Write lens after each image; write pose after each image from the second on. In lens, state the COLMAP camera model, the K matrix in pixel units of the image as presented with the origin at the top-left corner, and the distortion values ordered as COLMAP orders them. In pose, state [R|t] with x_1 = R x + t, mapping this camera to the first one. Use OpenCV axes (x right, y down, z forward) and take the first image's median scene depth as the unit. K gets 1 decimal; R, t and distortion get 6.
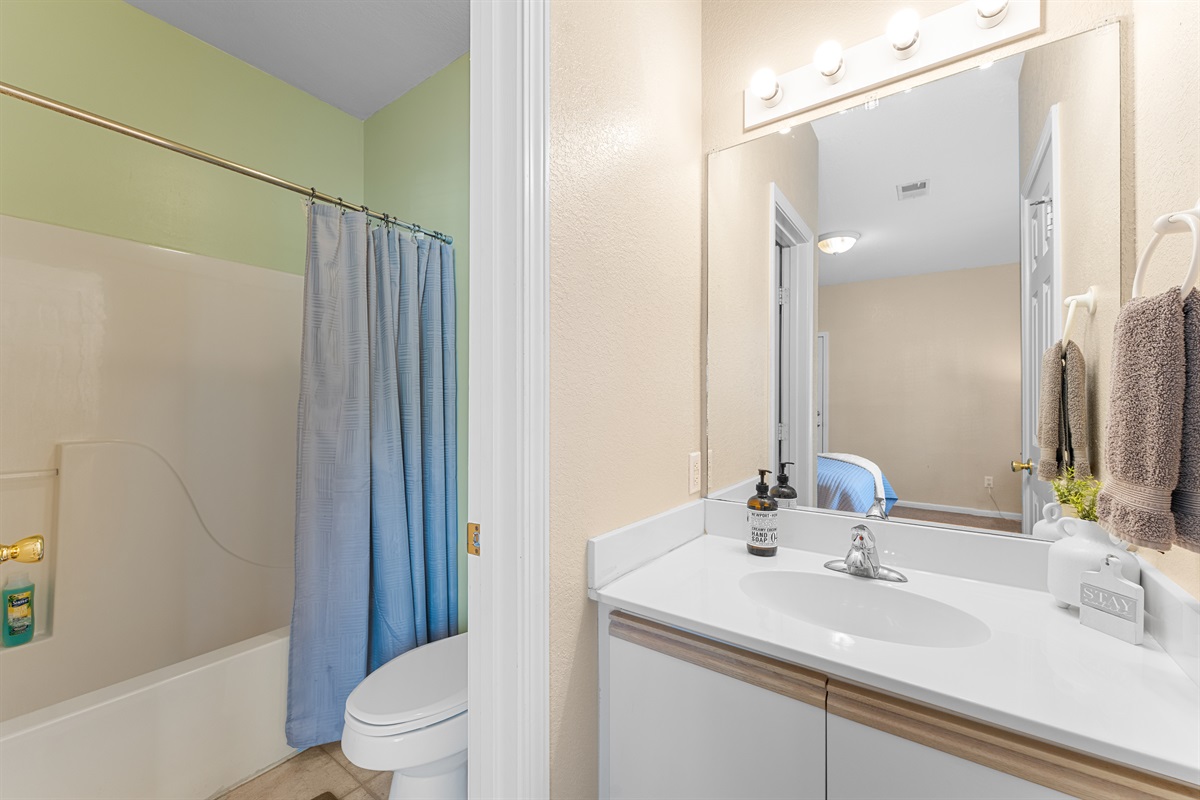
lens RADIAL K [[479.2, 0, 596.4], [0, 479.2, 403.8], [0, 0, 1]] dist [0.001555, 0.000095]
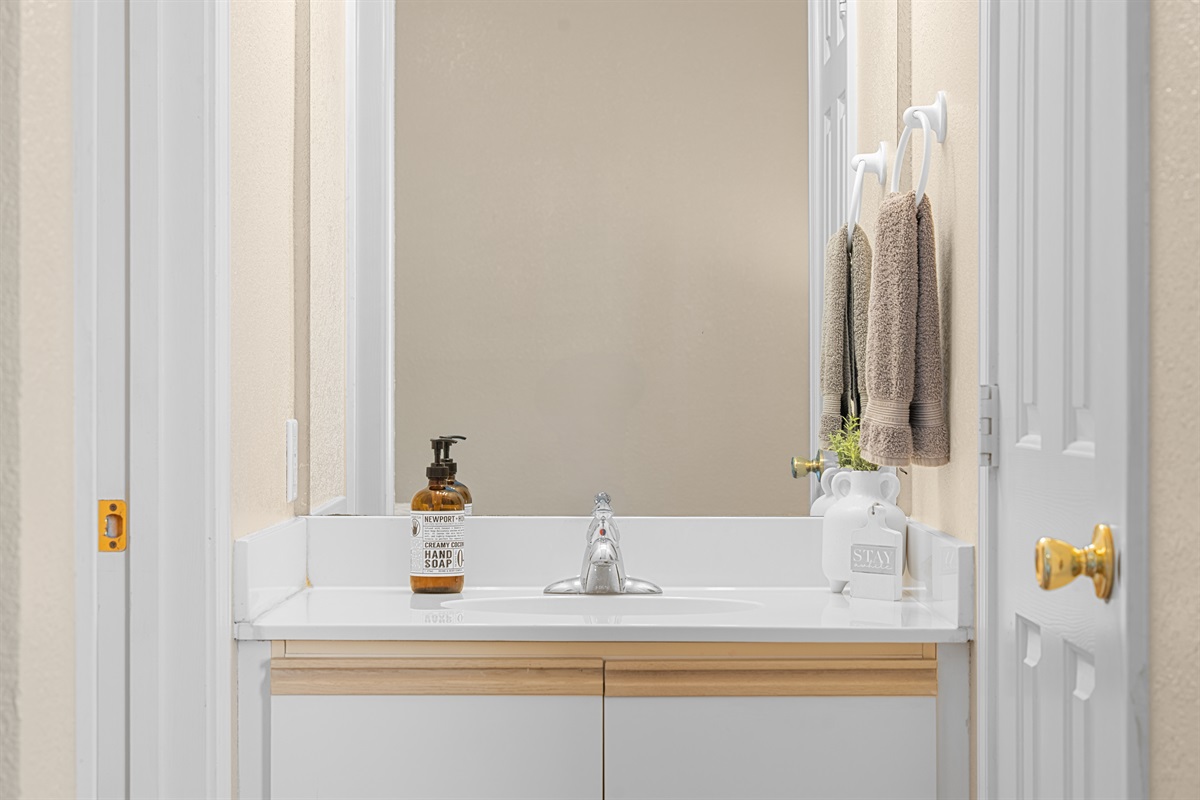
lens RADIAL K [[2270.7, 0, 599.7], [0, 2270.7, 399.2], [0, 0, 1]] dist [0.090052, 0.000000]
pose [[0.812058, -0.006629, 0.583539, -1.200702], [-0.000203, 0.999932, 0.011642, 0.073374], [-0.583577, -0.009572, 0.812001, -1.428948]]
